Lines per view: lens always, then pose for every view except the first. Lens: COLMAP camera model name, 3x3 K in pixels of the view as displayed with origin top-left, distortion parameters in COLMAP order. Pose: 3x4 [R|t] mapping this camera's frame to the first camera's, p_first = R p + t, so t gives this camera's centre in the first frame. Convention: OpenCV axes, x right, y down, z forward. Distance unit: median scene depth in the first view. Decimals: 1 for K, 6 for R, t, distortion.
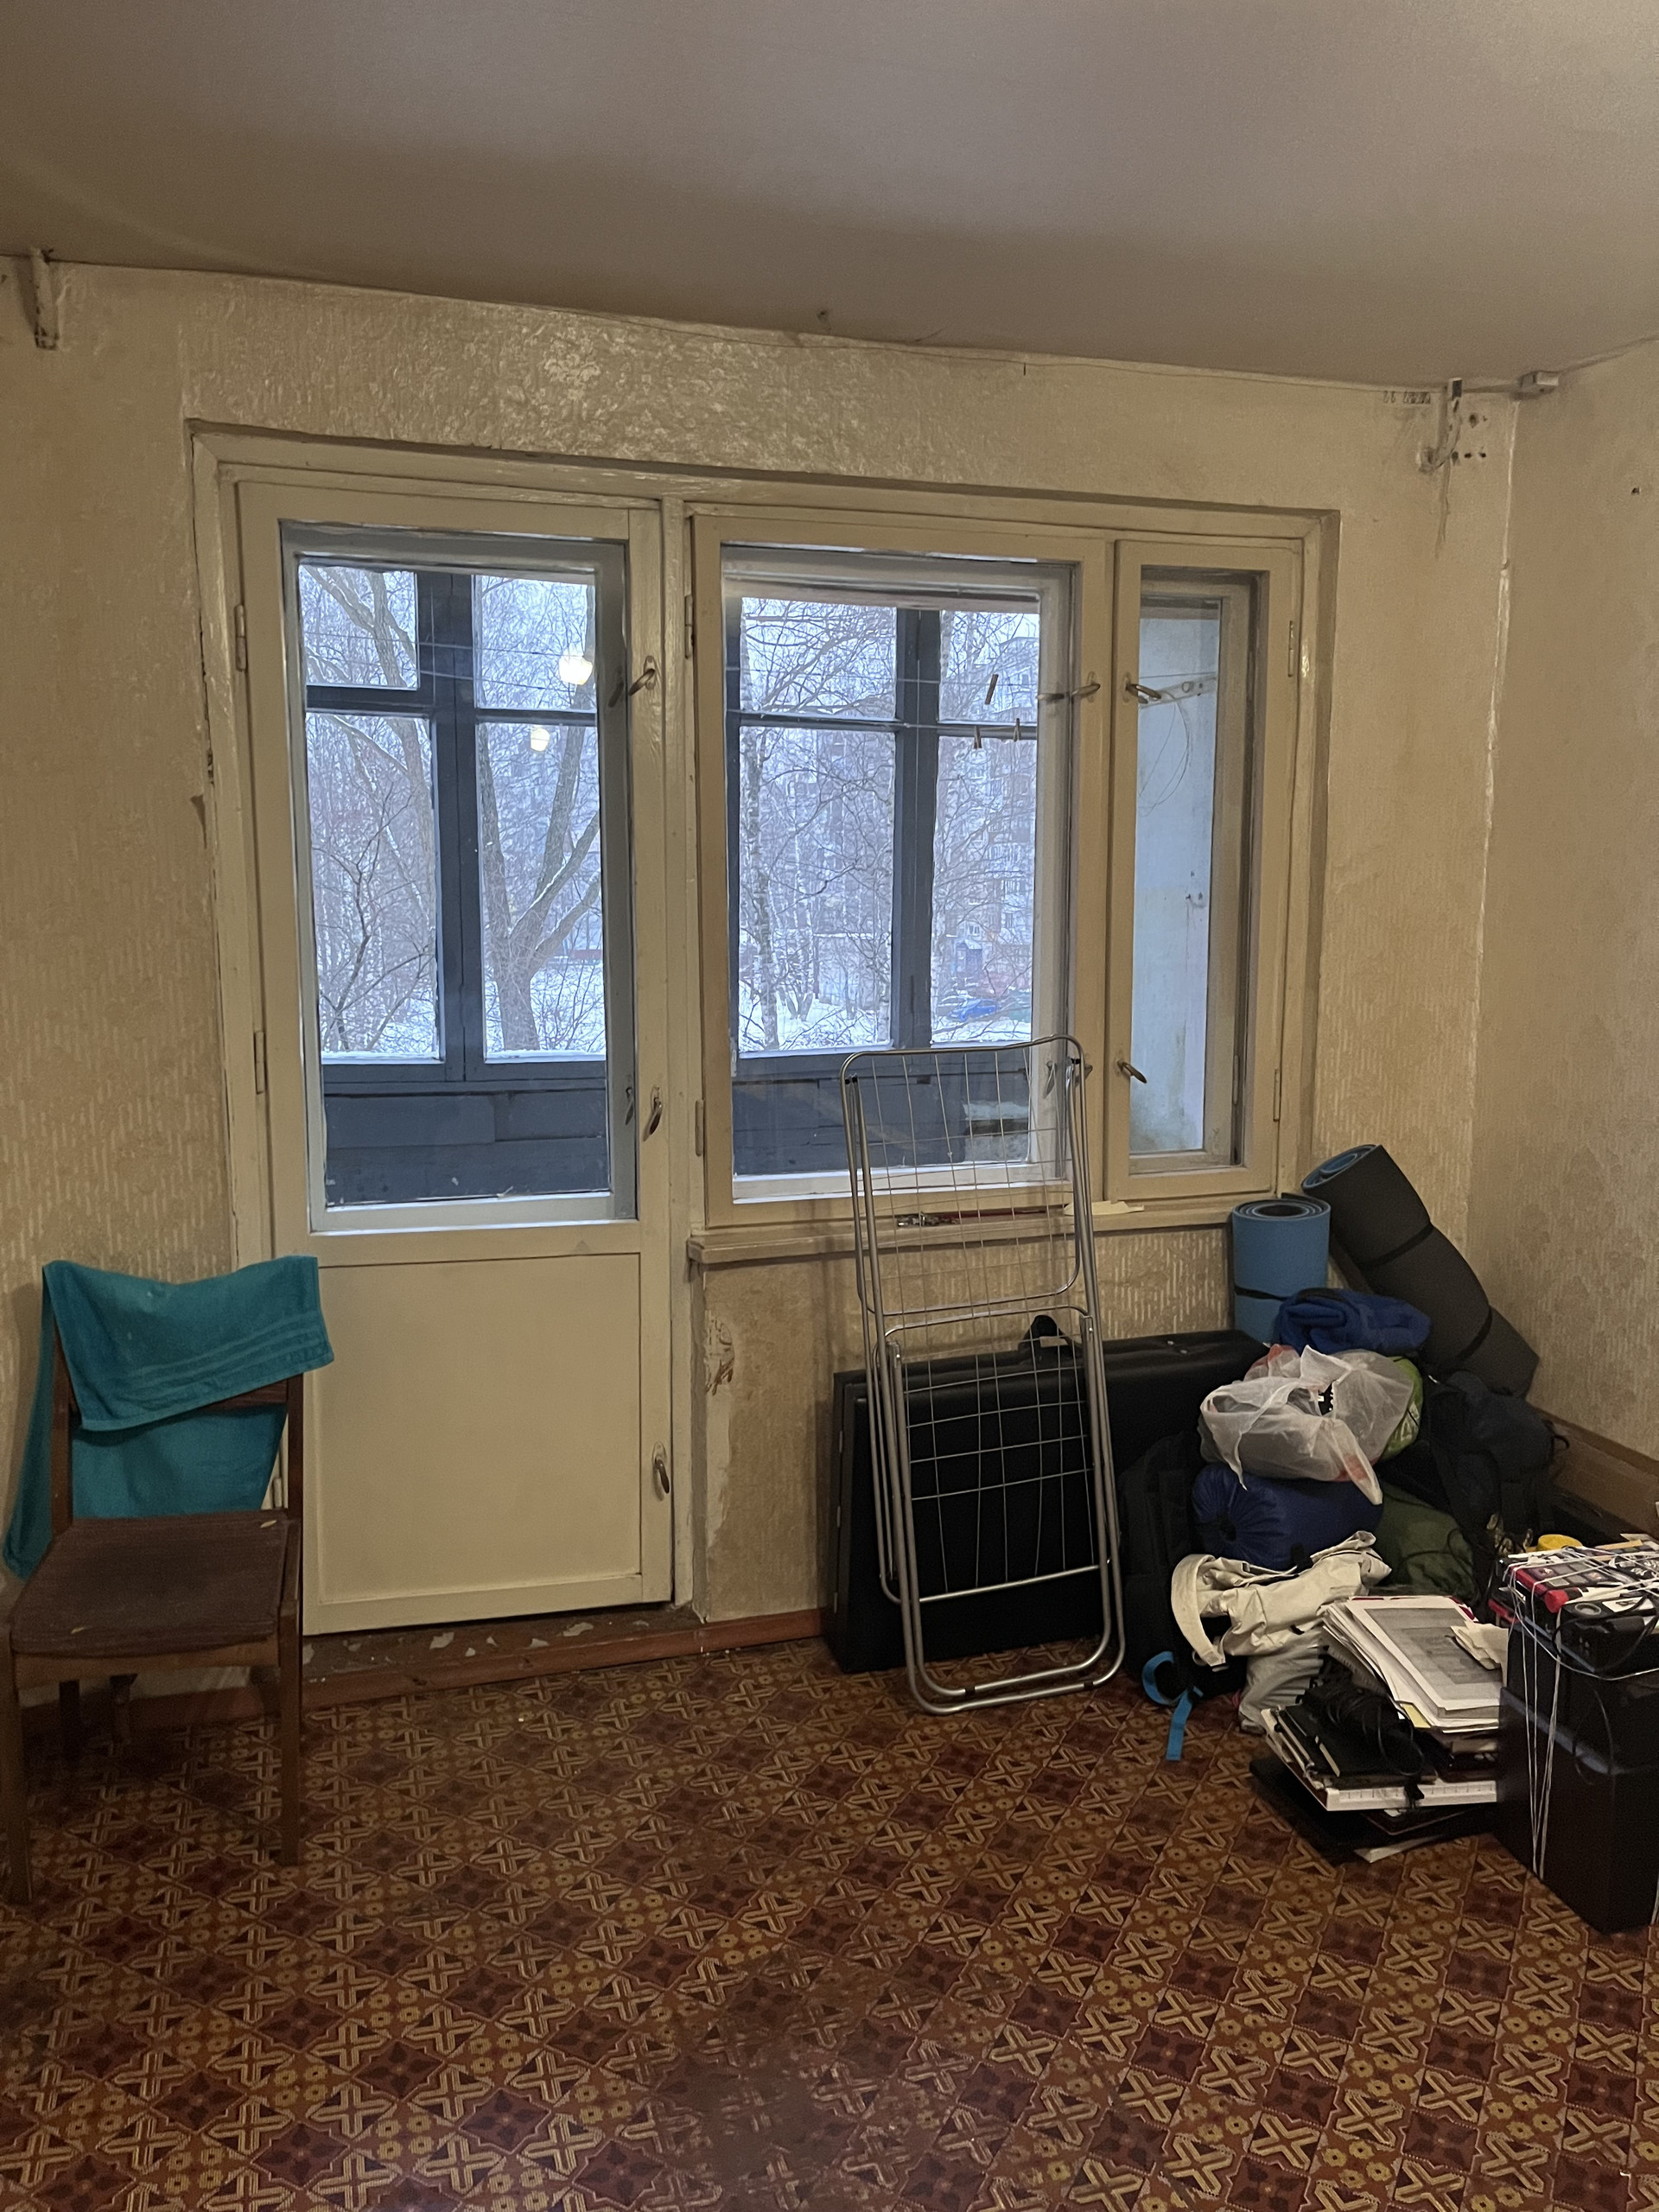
lens RADIAL K [[1677.7, 0, 837.3], [0, 1677.7, 1113.0], [0, 0, 1]] dist [0.062033, -0.088500]
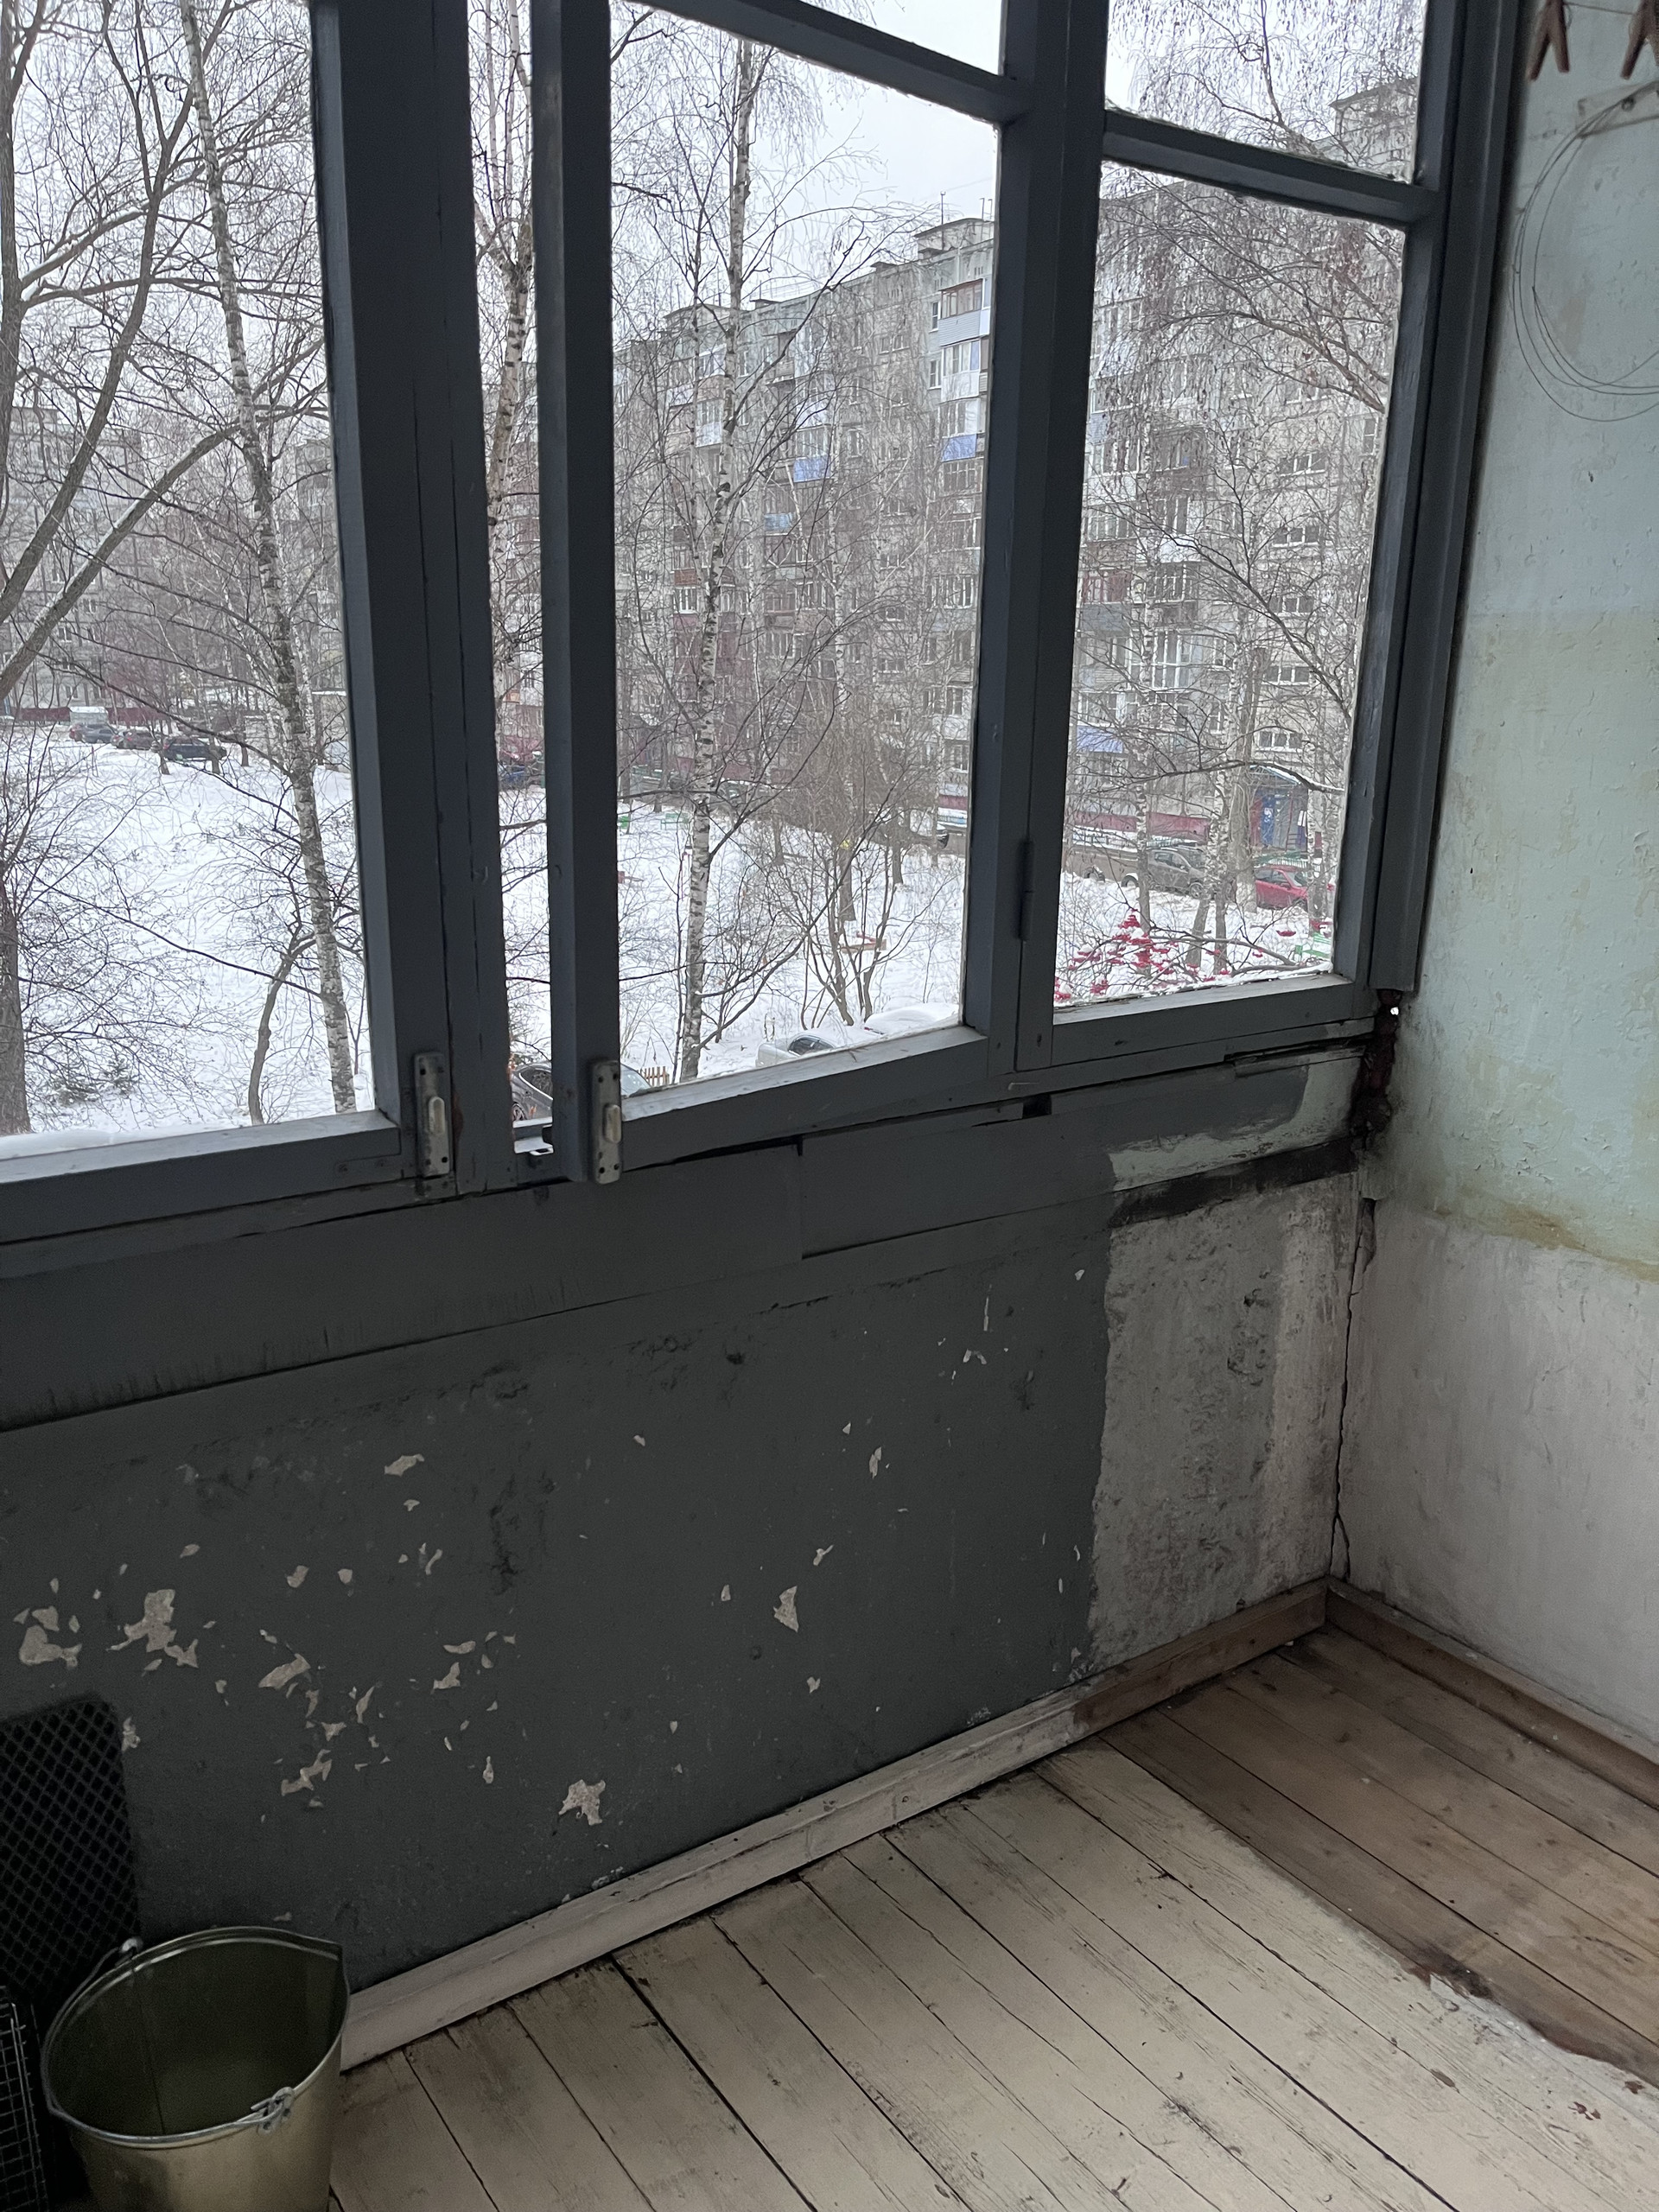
lens RADIAL K [[1677.7, 0, 842.1], [0, 1677.7, 1118.7], [0, 0, 1]] dist [0.062033, -0.088500]
pose [[0.959474, -0.064228, 0.274379, -0.108535], [0.025392, 0.989423, 0.142818, -0.080641], [-0.280650, -0.130063, 0.950957, 0.686408]]
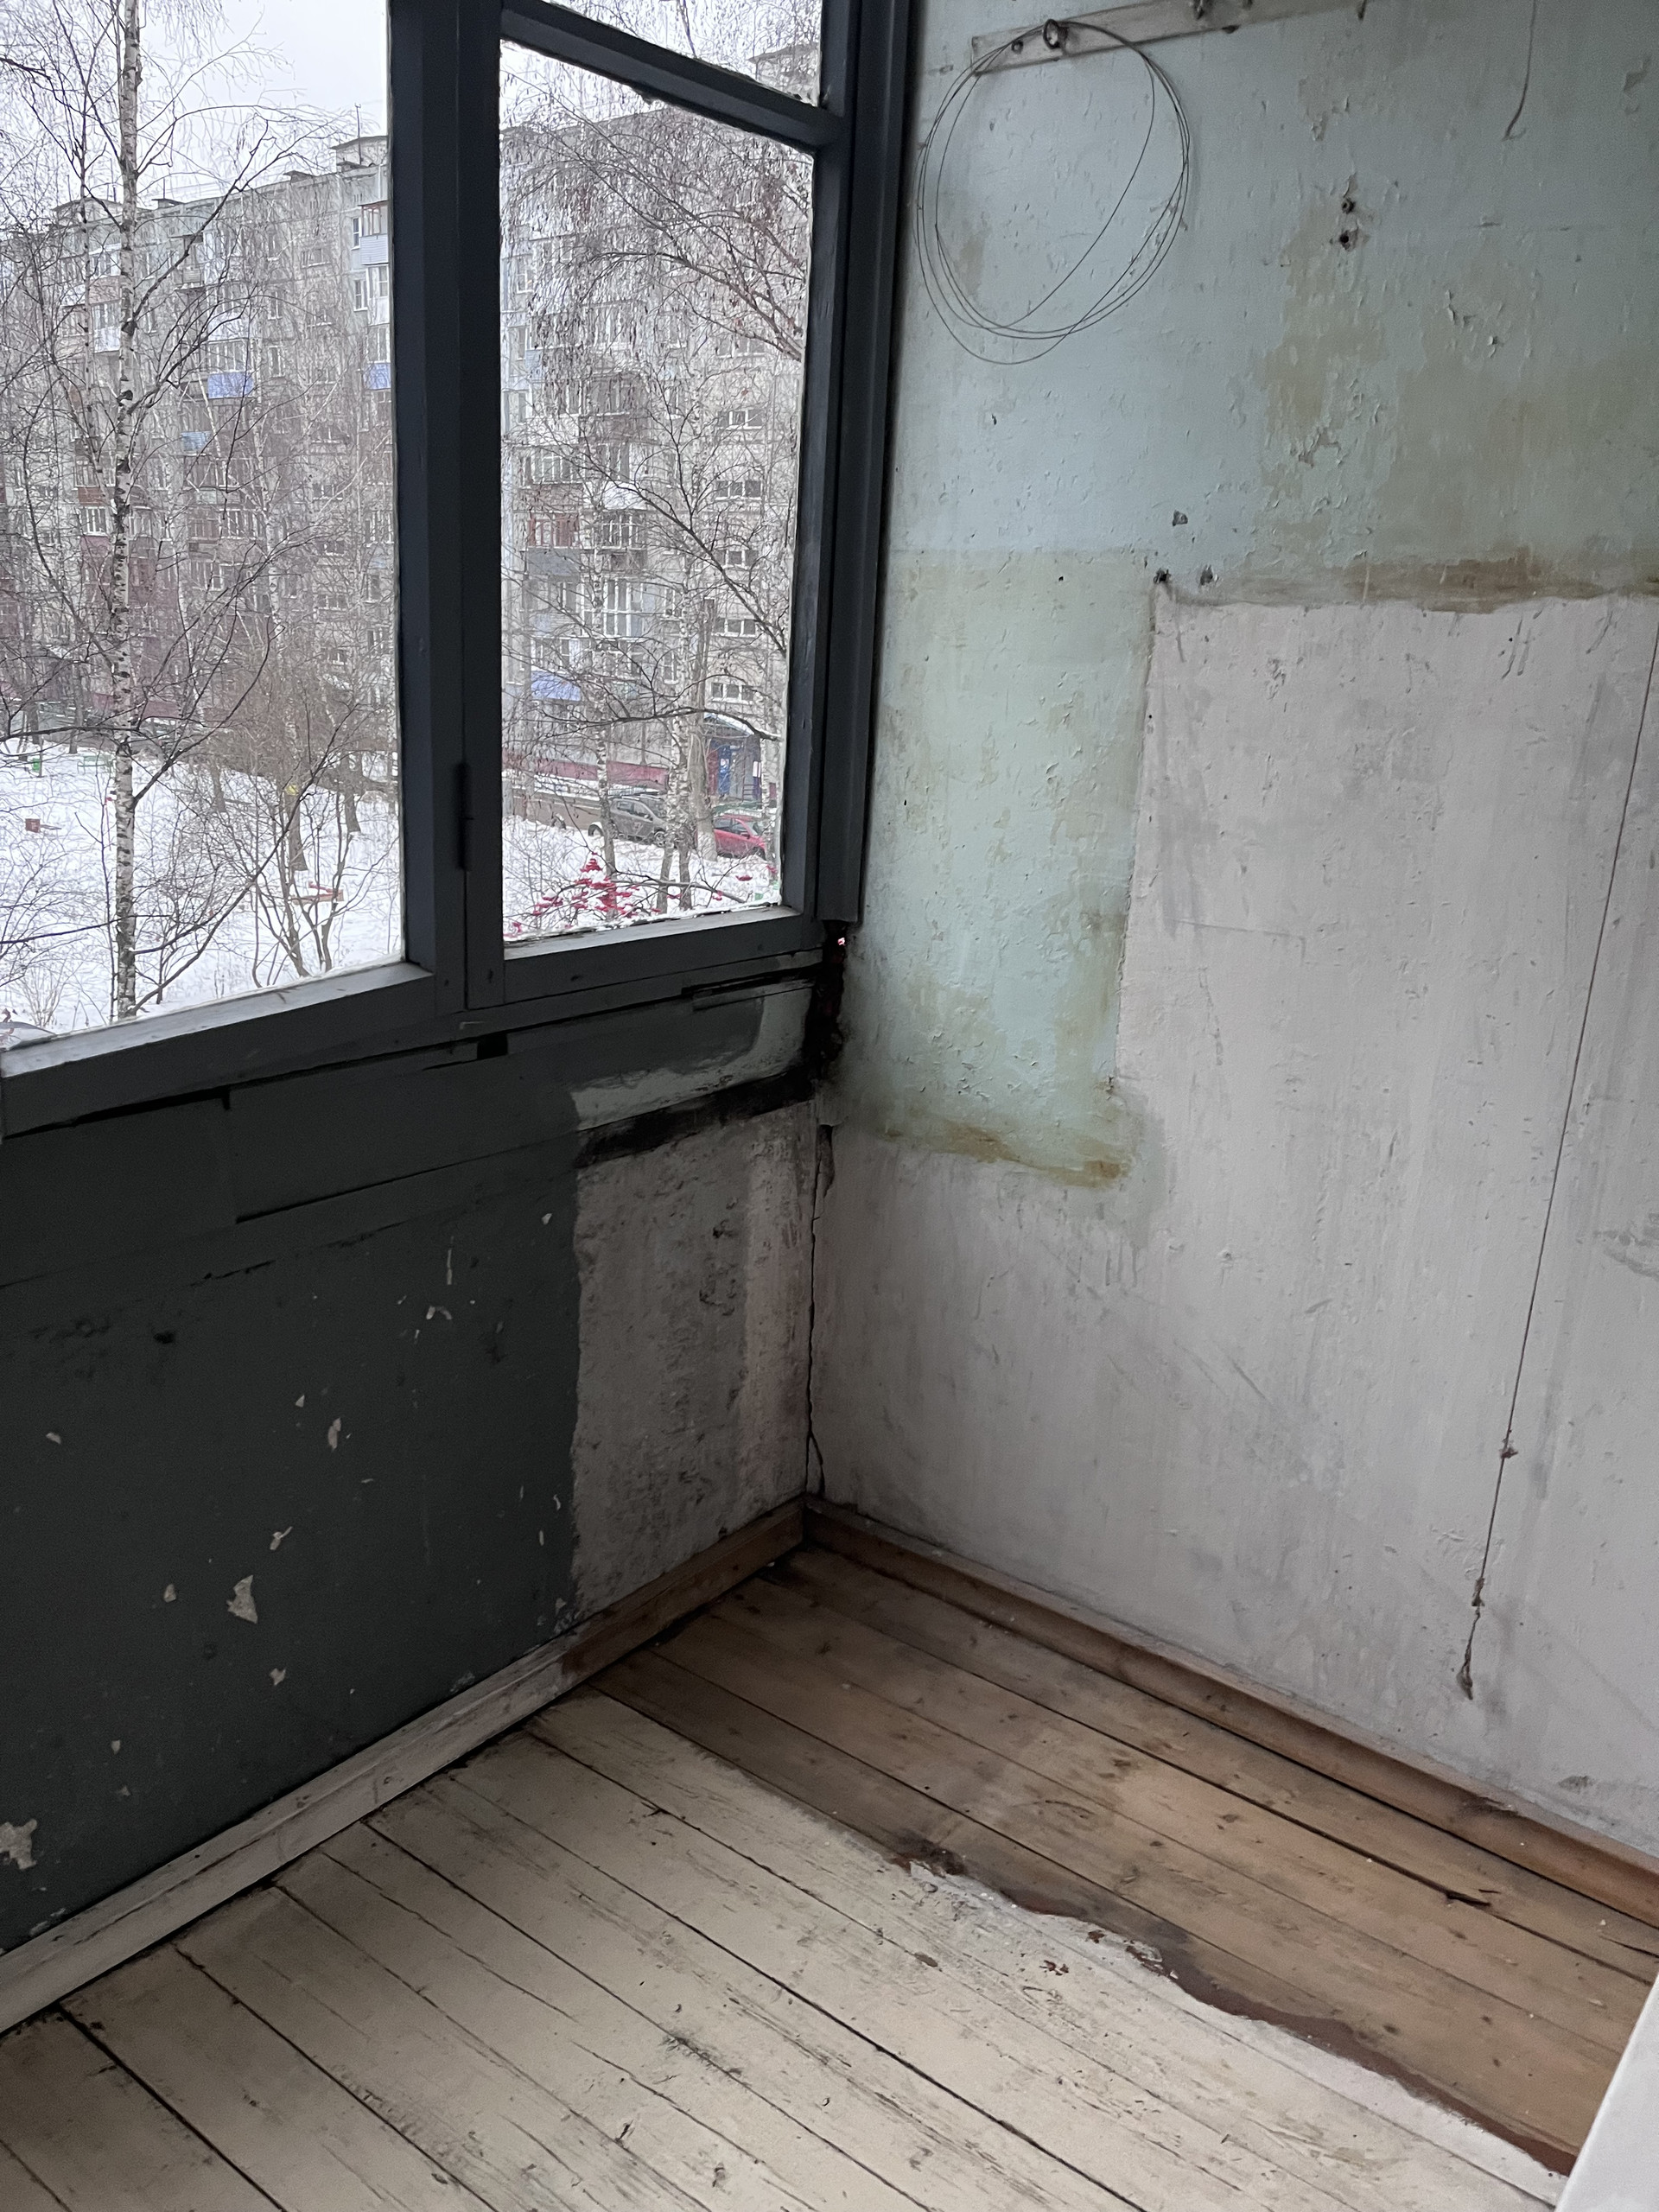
lens RADIAL K [[1677.7, 0, 810.6], [0, 1677.7, 1121.9], [0, 0, 1]] dist [0.062033, -0.088500]
pose [[0.836881, -0.122180, 0.533575, -0.099266], [0.027705, 0.982976, 0.181632, -0.075679], [-0.546683, -0.137222, 0.826019, 0.696013]]
